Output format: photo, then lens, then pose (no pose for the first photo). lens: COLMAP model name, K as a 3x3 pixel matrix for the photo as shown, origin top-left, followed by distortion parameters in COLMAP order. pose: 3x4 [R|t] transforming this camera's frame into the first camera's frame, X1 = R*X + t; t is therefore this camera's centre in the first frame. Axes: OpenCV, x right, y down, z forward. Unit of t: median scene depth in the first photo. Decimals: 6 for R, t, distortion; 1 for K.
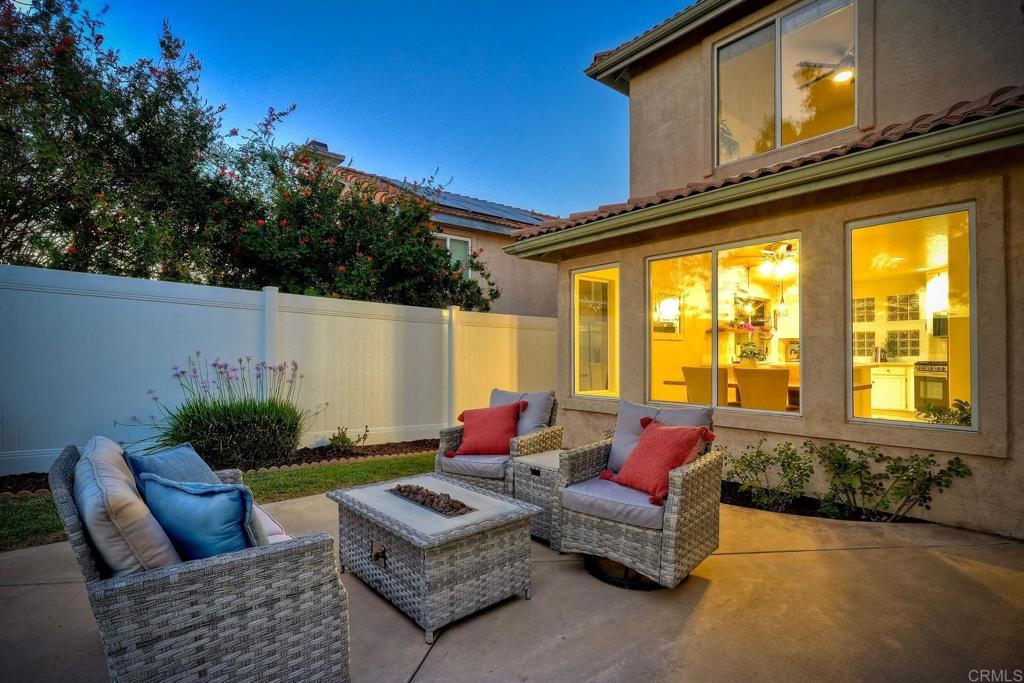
lens RADIAL K [[508.5, 0, 514.0], [0, 508.5, 348.2], [0, 0, 1]] dist [-0.003170, -0.000329]
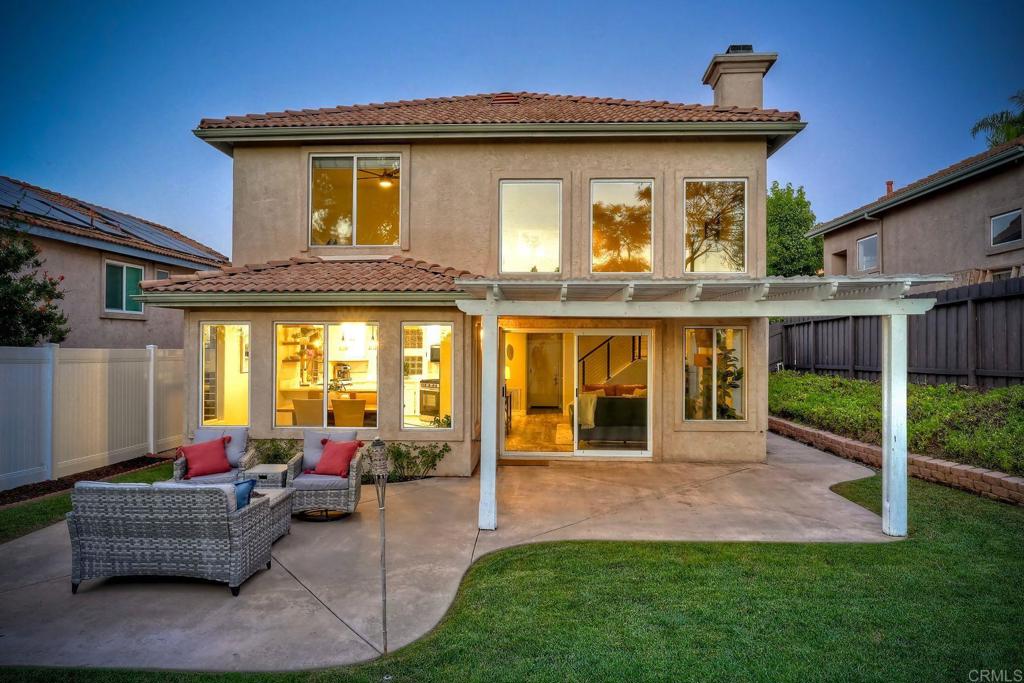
lens RADIAL K [[659.5, 0, 507.9], [0, 659.5, 337.6], [0, 0, 1]] dist [-0.000893, 0.000369]
pose [[0.679588, 0.011656, 0.733501, -0.813320], [-0.011849, 0.999918, -0.004911, -0.178496], [-0.733498, -0.005354, 0.679670, -0.881728]]
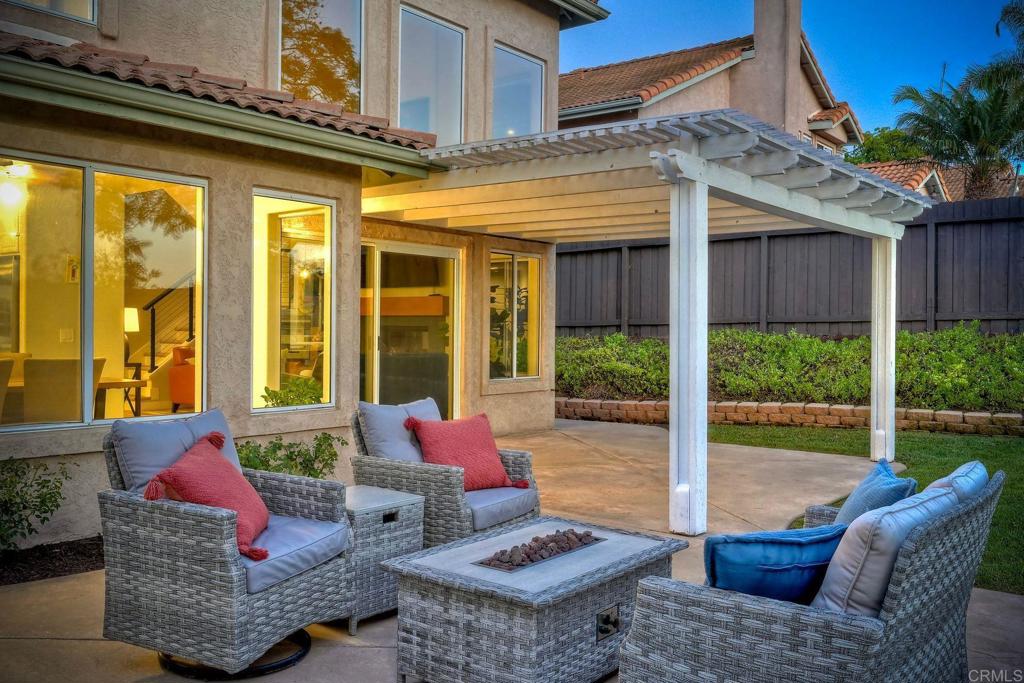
lens RADIAL K [[891.1, 0, 494.6], [0, 891.1, 339.8], [0, 0, 1]] dist [0.001206, -0.013397]
pose [[-0.190890, -0.011291, 0.981547, -0.905922], [-0.021396, 0.999744, 0.007340, -0.004382], [-0.981378, -0.019600, -0.191083, 0.859334]]
